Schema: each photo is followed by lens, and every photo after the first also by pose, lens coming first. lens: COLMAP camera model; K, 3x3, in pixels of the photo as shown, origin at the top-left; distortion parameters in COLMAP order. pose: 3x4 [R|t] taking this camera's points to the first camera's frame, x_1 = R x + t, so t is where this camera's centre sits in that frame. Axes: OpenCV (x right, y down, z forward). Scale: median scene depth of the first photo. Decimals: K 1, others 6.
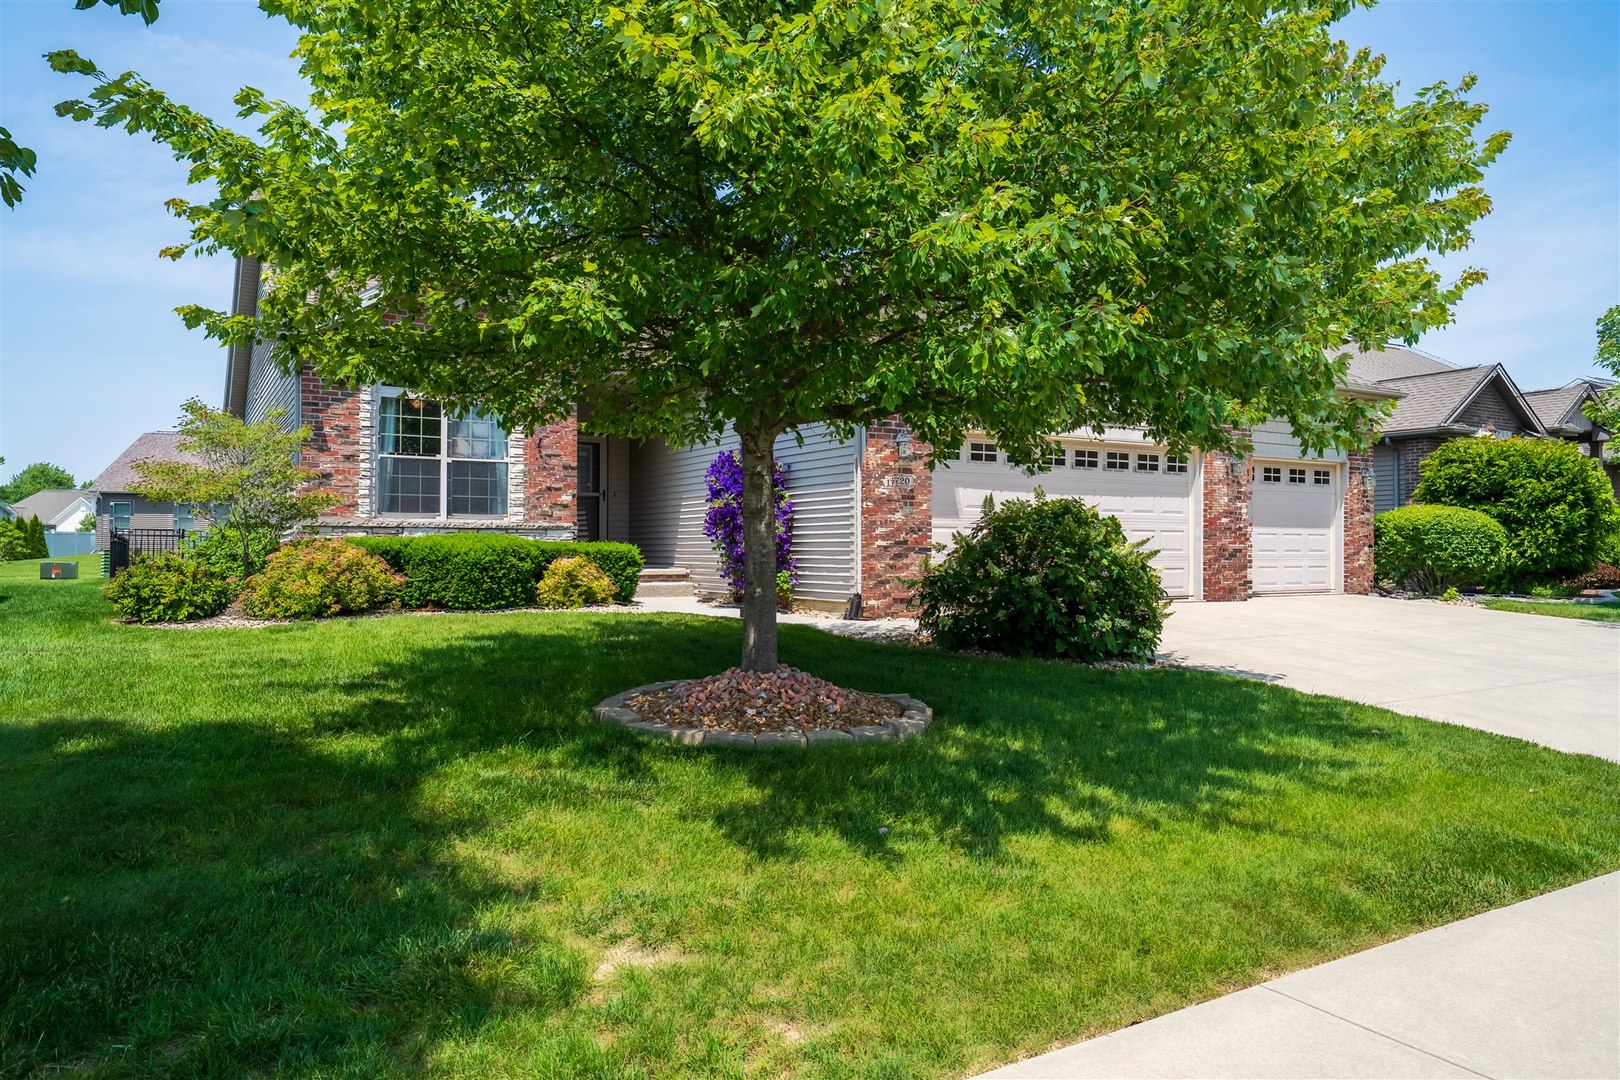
lens RADIAL K [[1080.1, 0, 805.5], [0, 1080.1, 538.3], [0, 0, 1]] dist [0.001865, 0.001317]
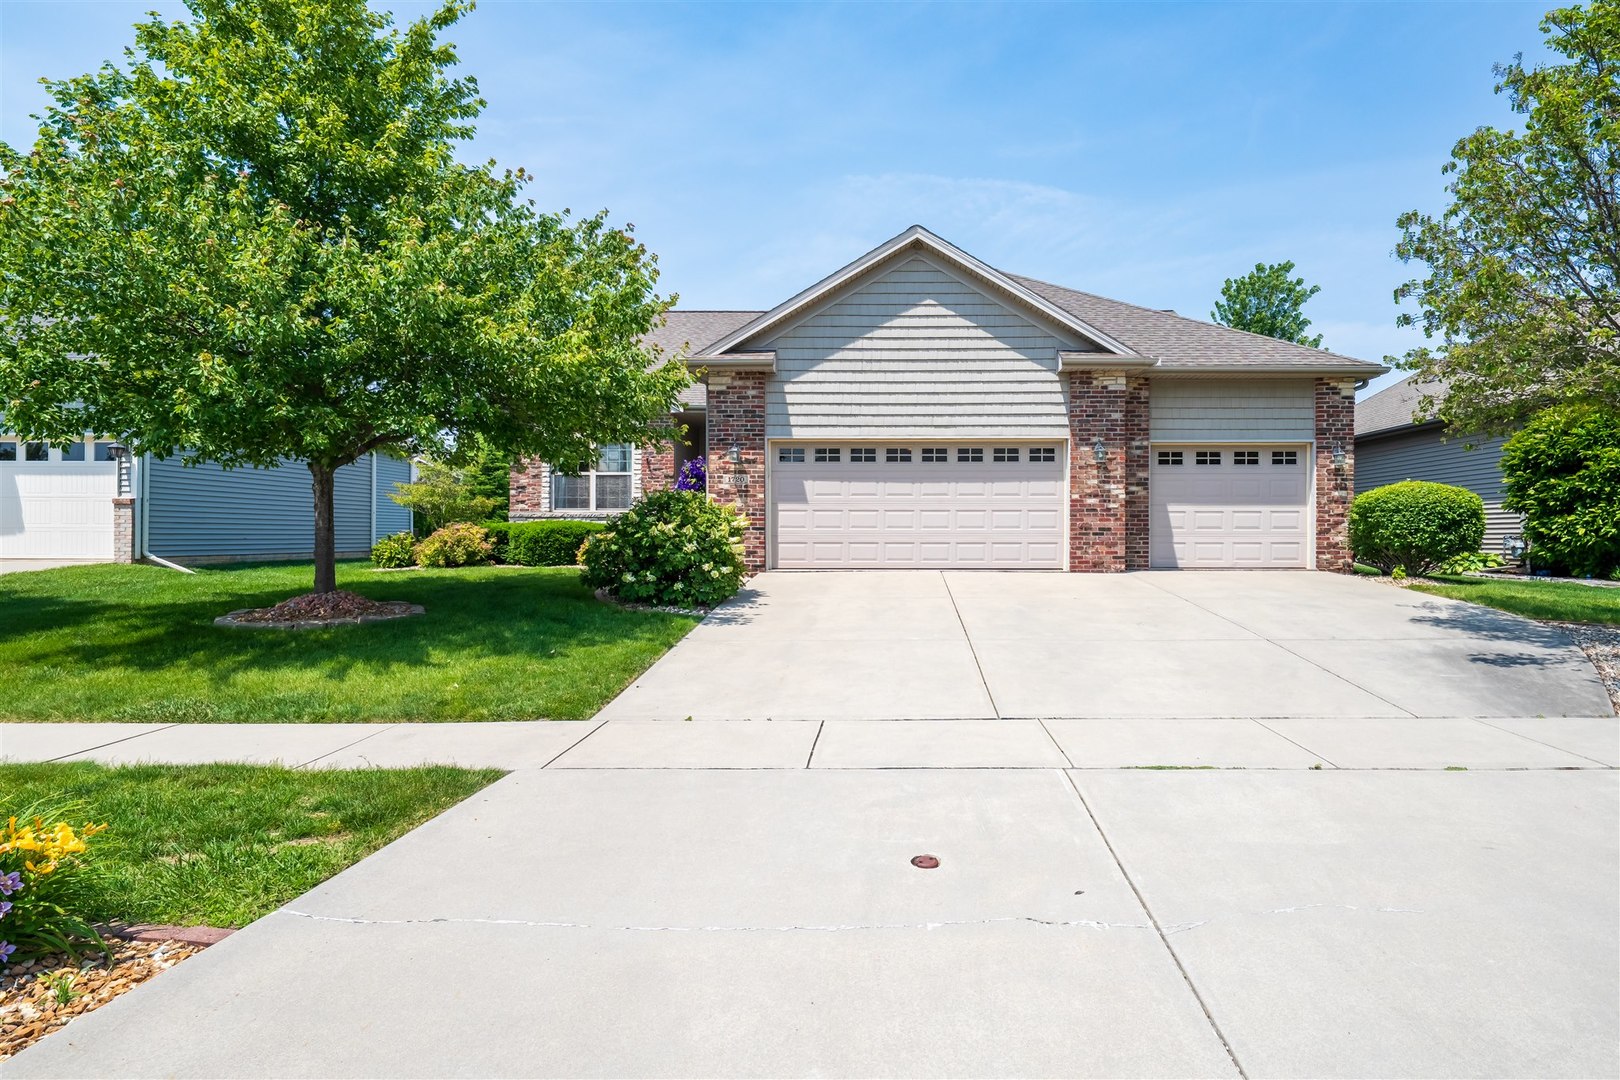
lens RADIAL K [[879.5, 0, 876.2], [0, 879.5, 537.0], [0, 0, 1]] dist [0.008482, -0.002492]
pose [[0.858423, 0.001674, -0.512940, 0.704717], [0.008191, 0.999822, 0.016969, 0.001894], [0.512877, -0.018768, 0.858257, 0.079896]]
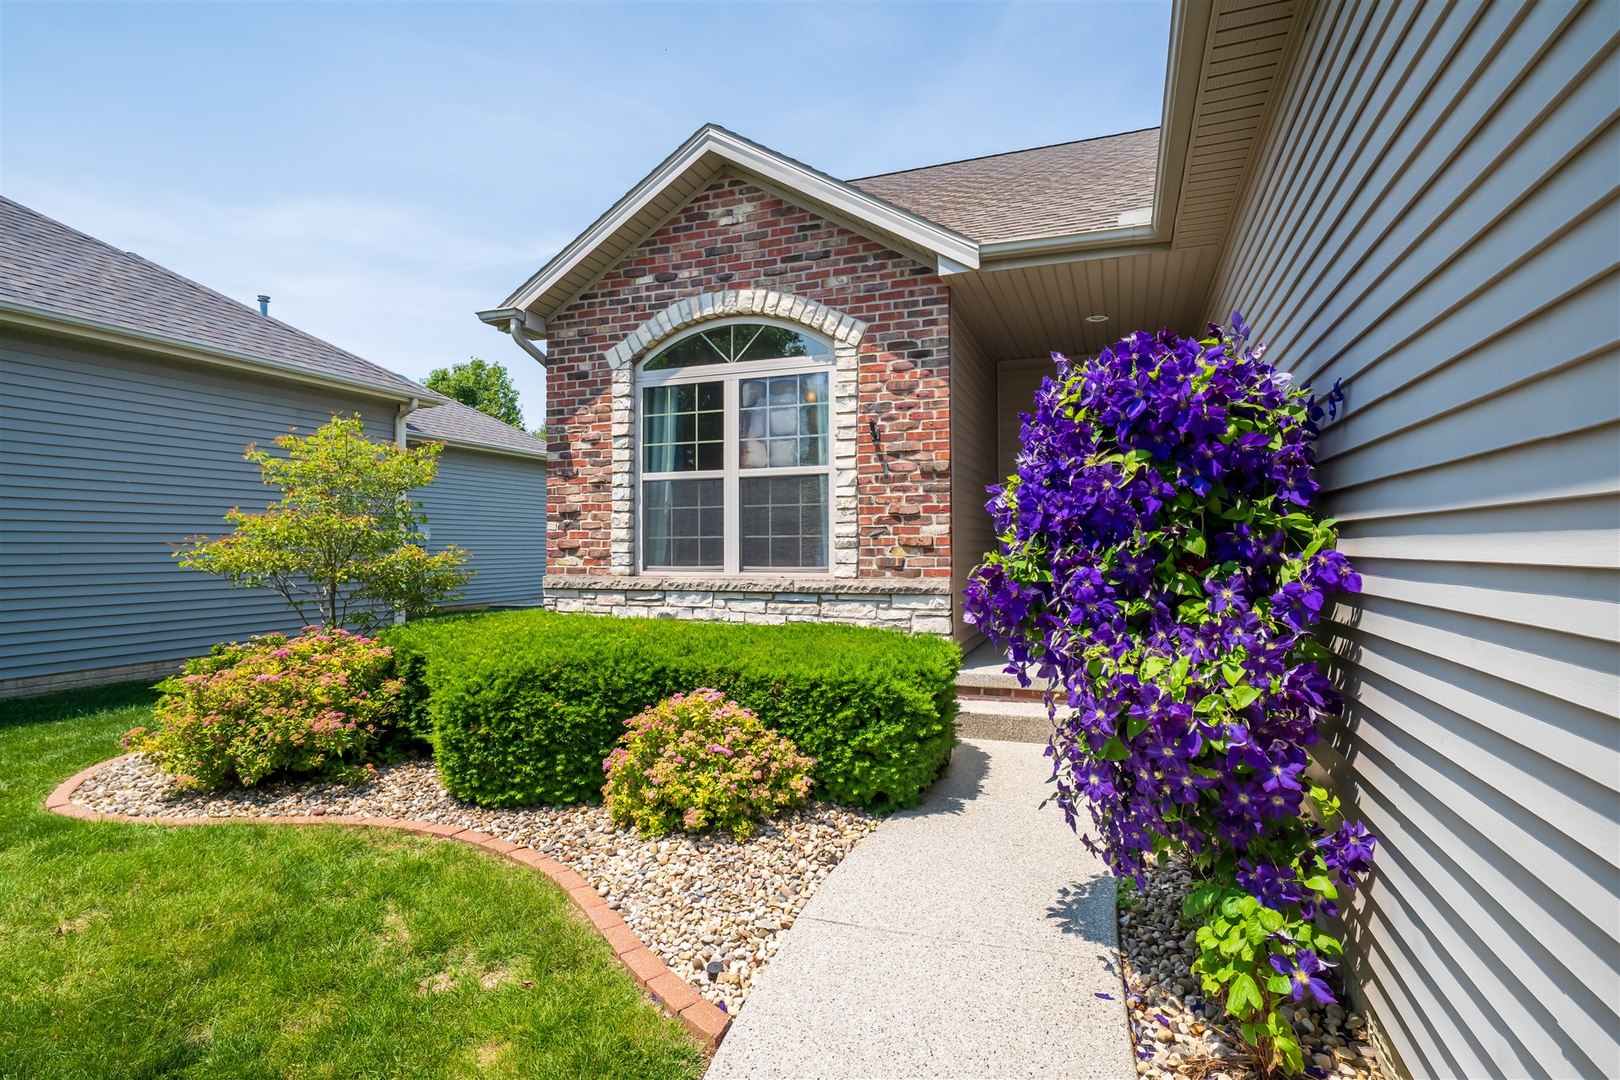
lens RADIAL K [[823.3, 0, 796.1], [0, 823.3, 531.4], [0, 0, 1]] dist [-0.004302, 0.001835]
pose [[0.616083, -0.018095, -0.787474, 0.051250], [0.019954, 0.999774, -0.007362, -0.037460], [0.787429, -0.011178, 0.616304, 0.736162]]
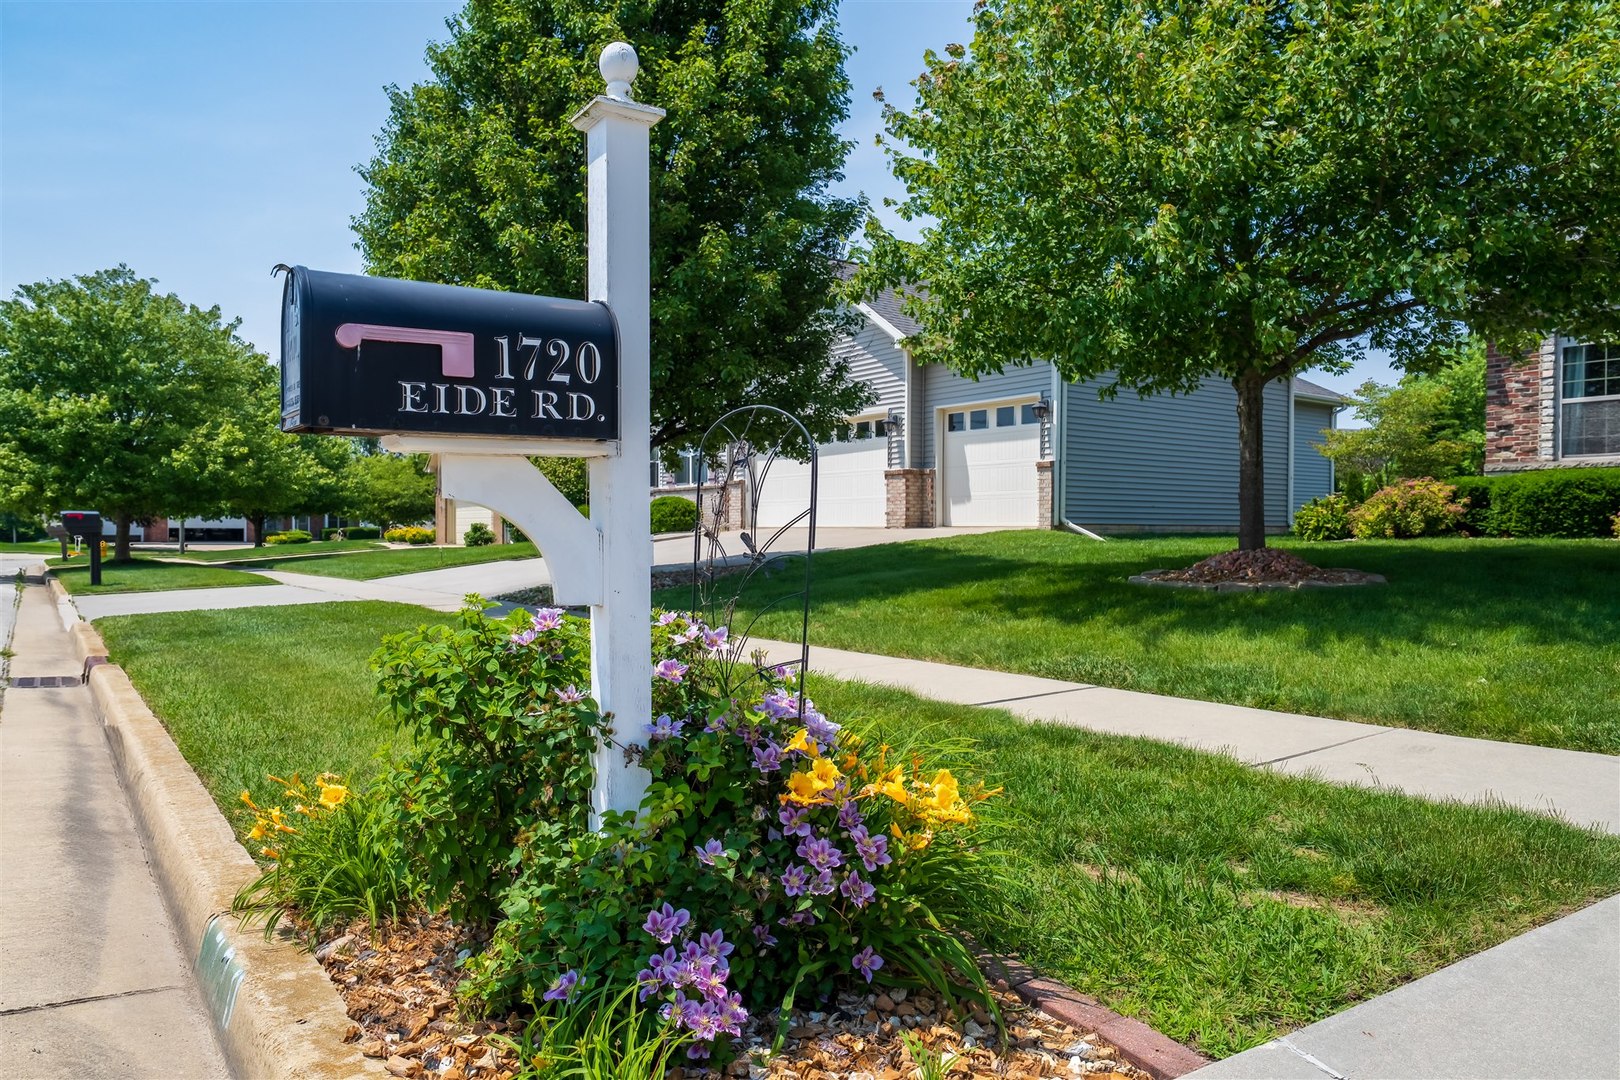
lens RADIAL K [[1080.1, 0, 806.9], [0, 1080.1, 540.4], [0, 0, 1]] dist [0.001865, 0.001317]
pose [[0.107497, 0.007834, -0.994175, 0.577655], [0.014943, 0.999843, 0.009494, 0.038382], [0.994093, -0.015876, 0.107363, 0.125311]]
